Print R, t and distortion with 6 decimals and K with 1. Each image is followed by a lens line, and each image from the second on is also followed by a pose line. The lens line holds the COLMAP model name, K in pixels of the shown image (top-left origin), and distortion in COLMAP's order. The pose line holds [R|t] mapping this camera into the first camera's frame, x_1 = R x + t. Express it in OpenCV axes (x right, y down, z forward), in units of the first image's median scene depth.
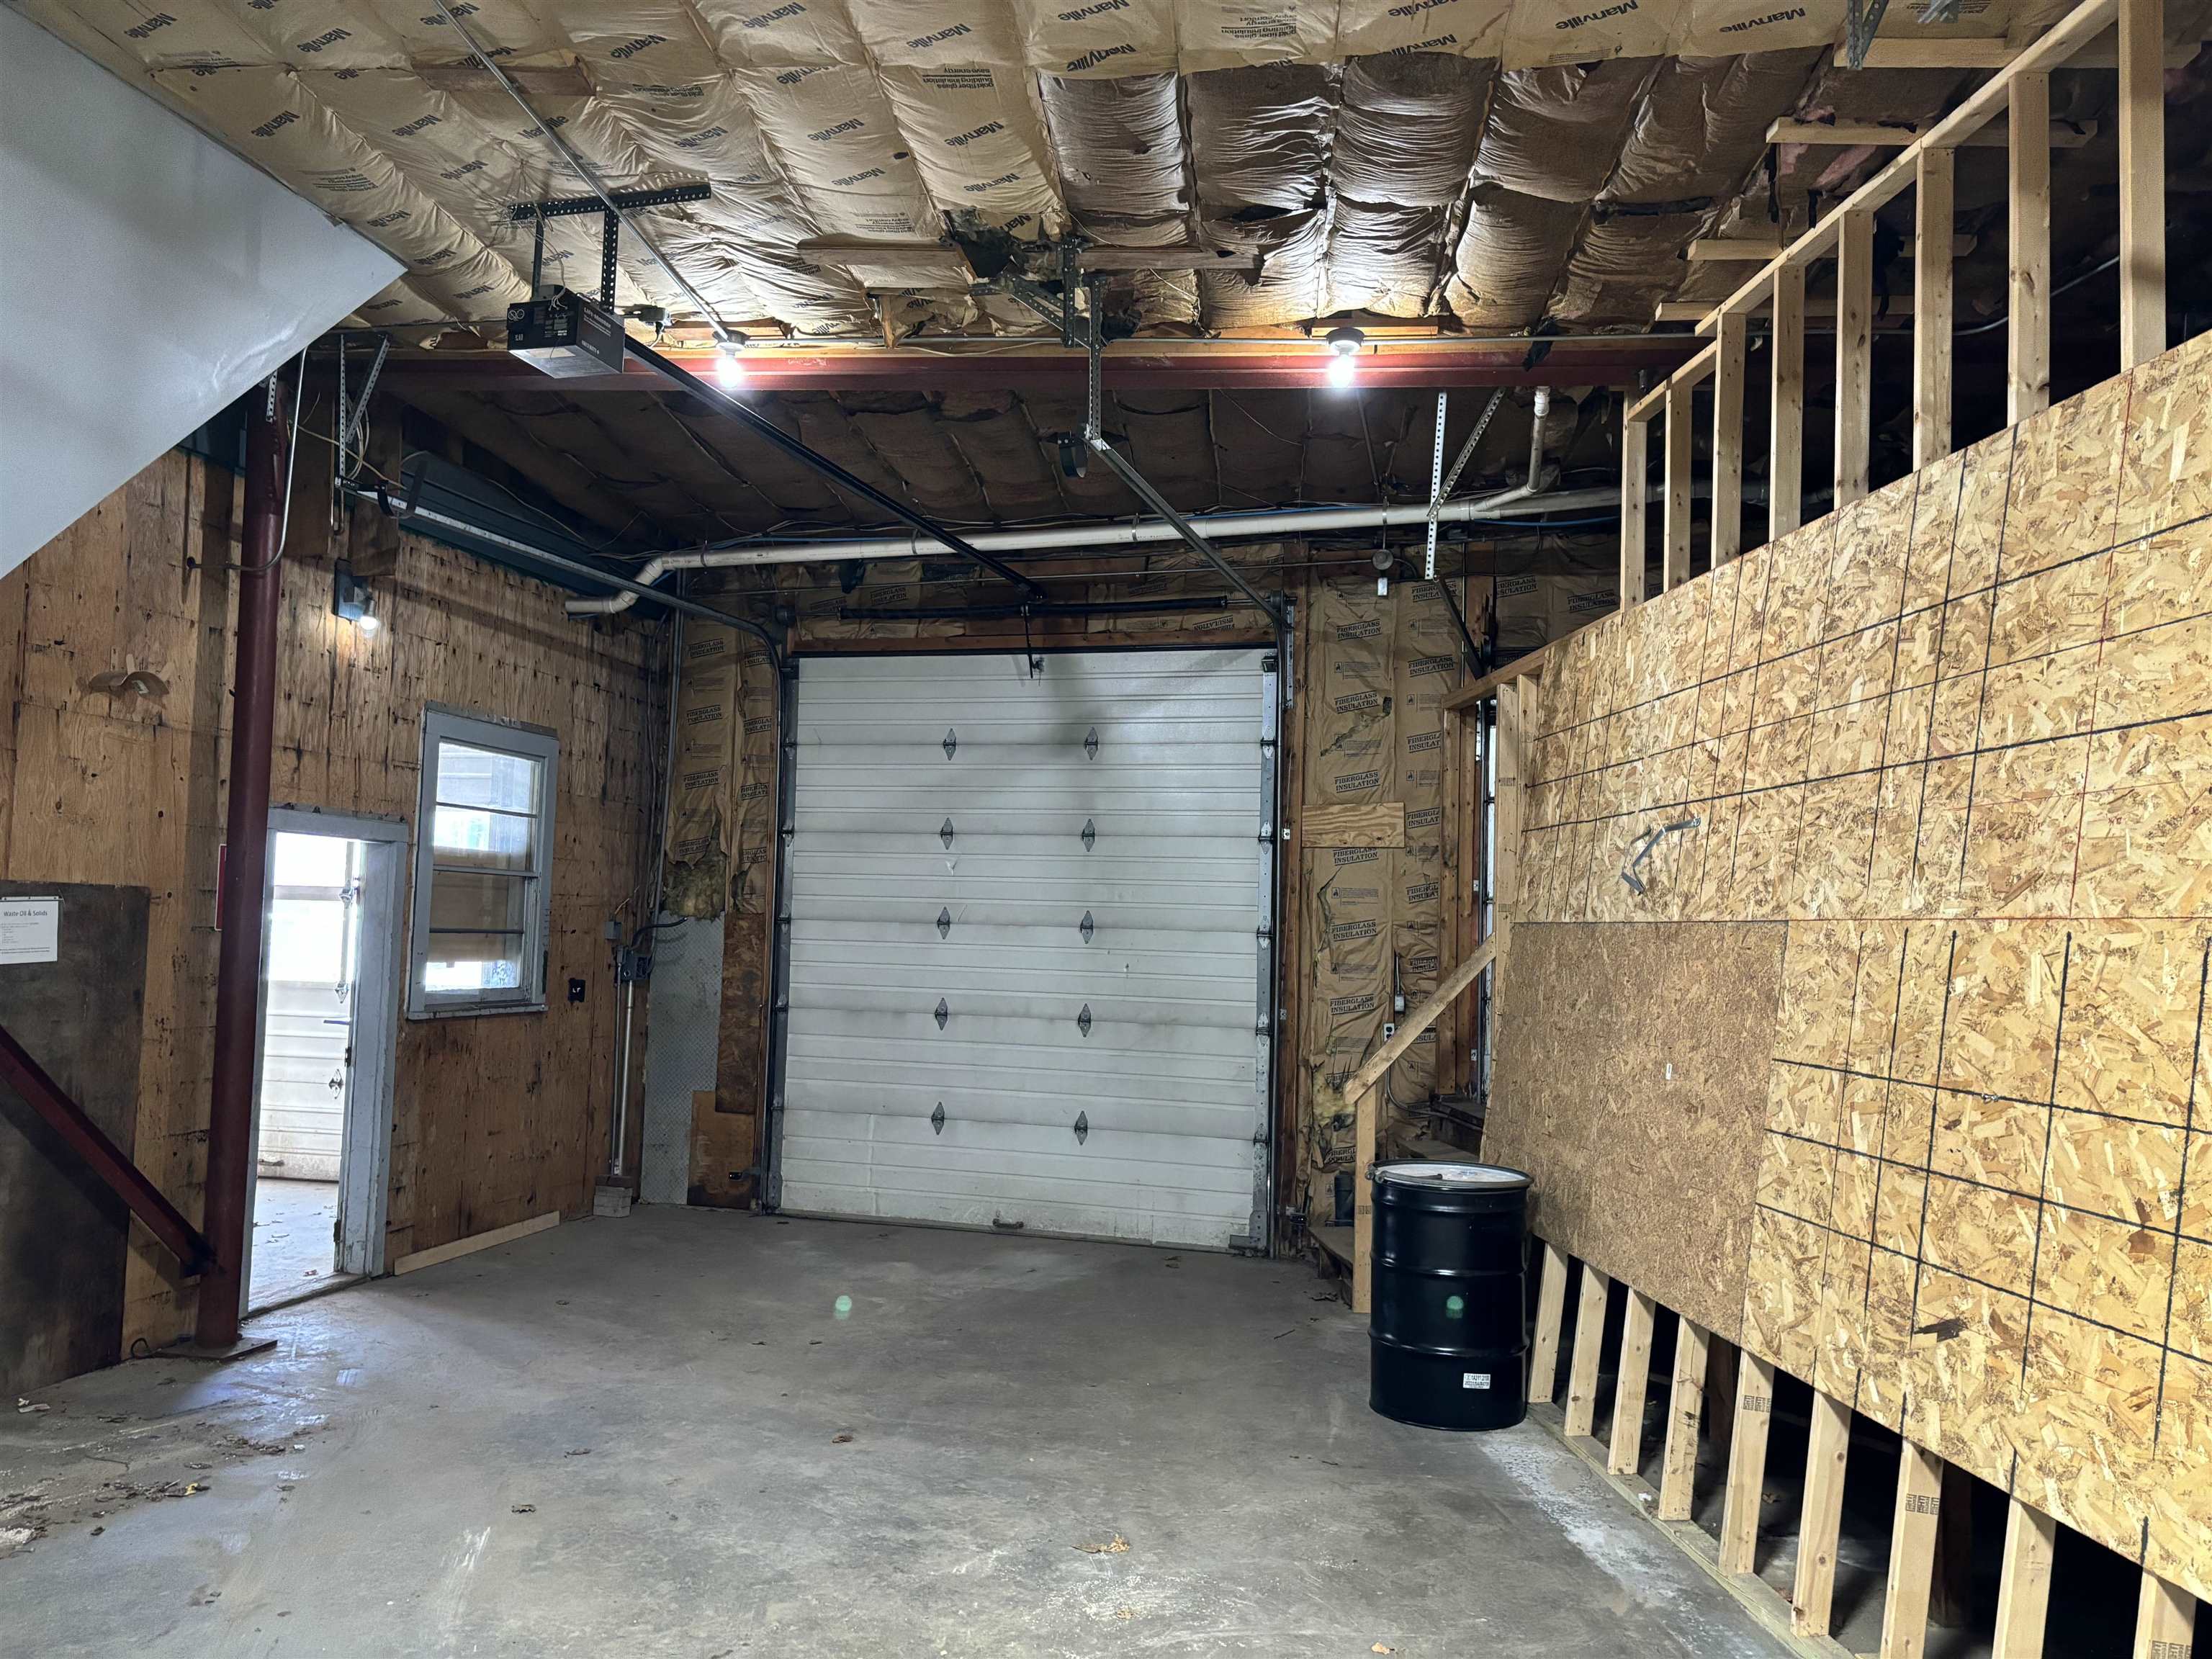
lens RADIAL K [[1644.7, 0, 1098.0], [0, 1644.7, 839.7], [0, 0, 1]] dist [0.055311, -0.064114]
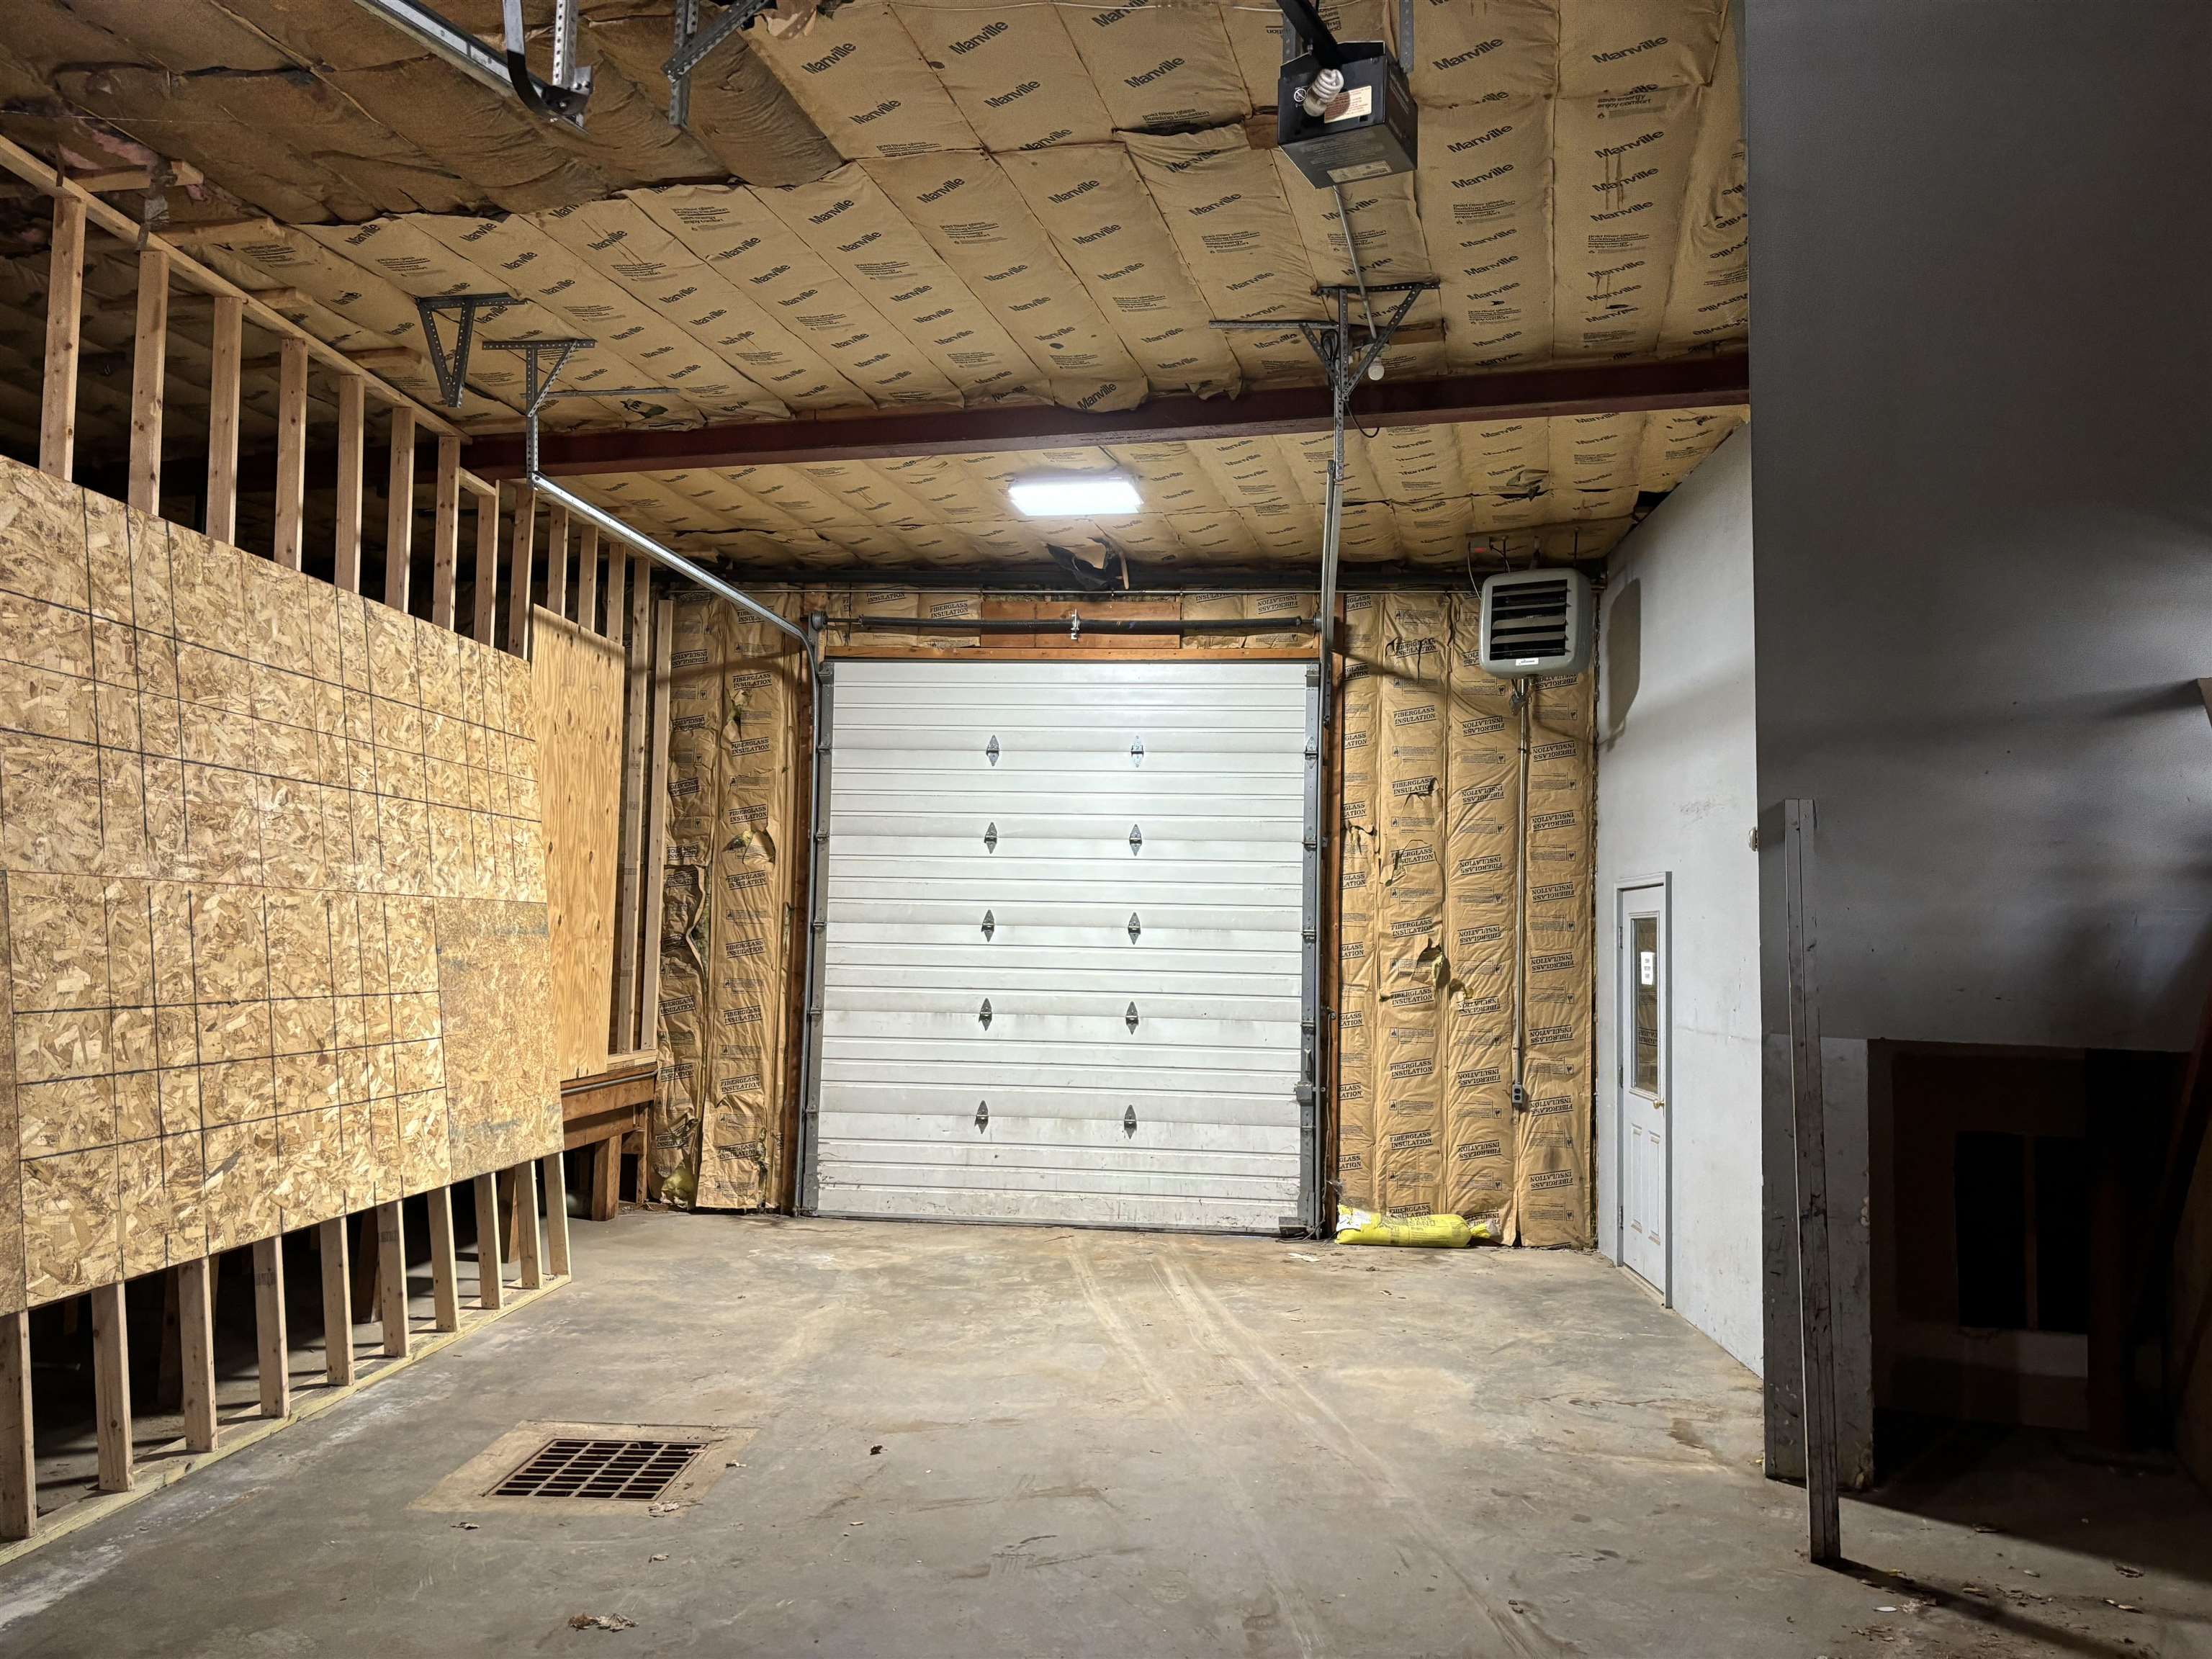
lens RADIAL K [[1644.7, 0, 1098.0], [0, 1644.7, 839.7], [0, 0, 1]] dist [0.055311, -0.064114]
pose [[-0.984274, -0.037778, 0.172564, -0.440374], [-0.057738, 0.992012, -0.112154, 0.118134], [-0.166948, -0.120354, -0.978592, 2.115234]]
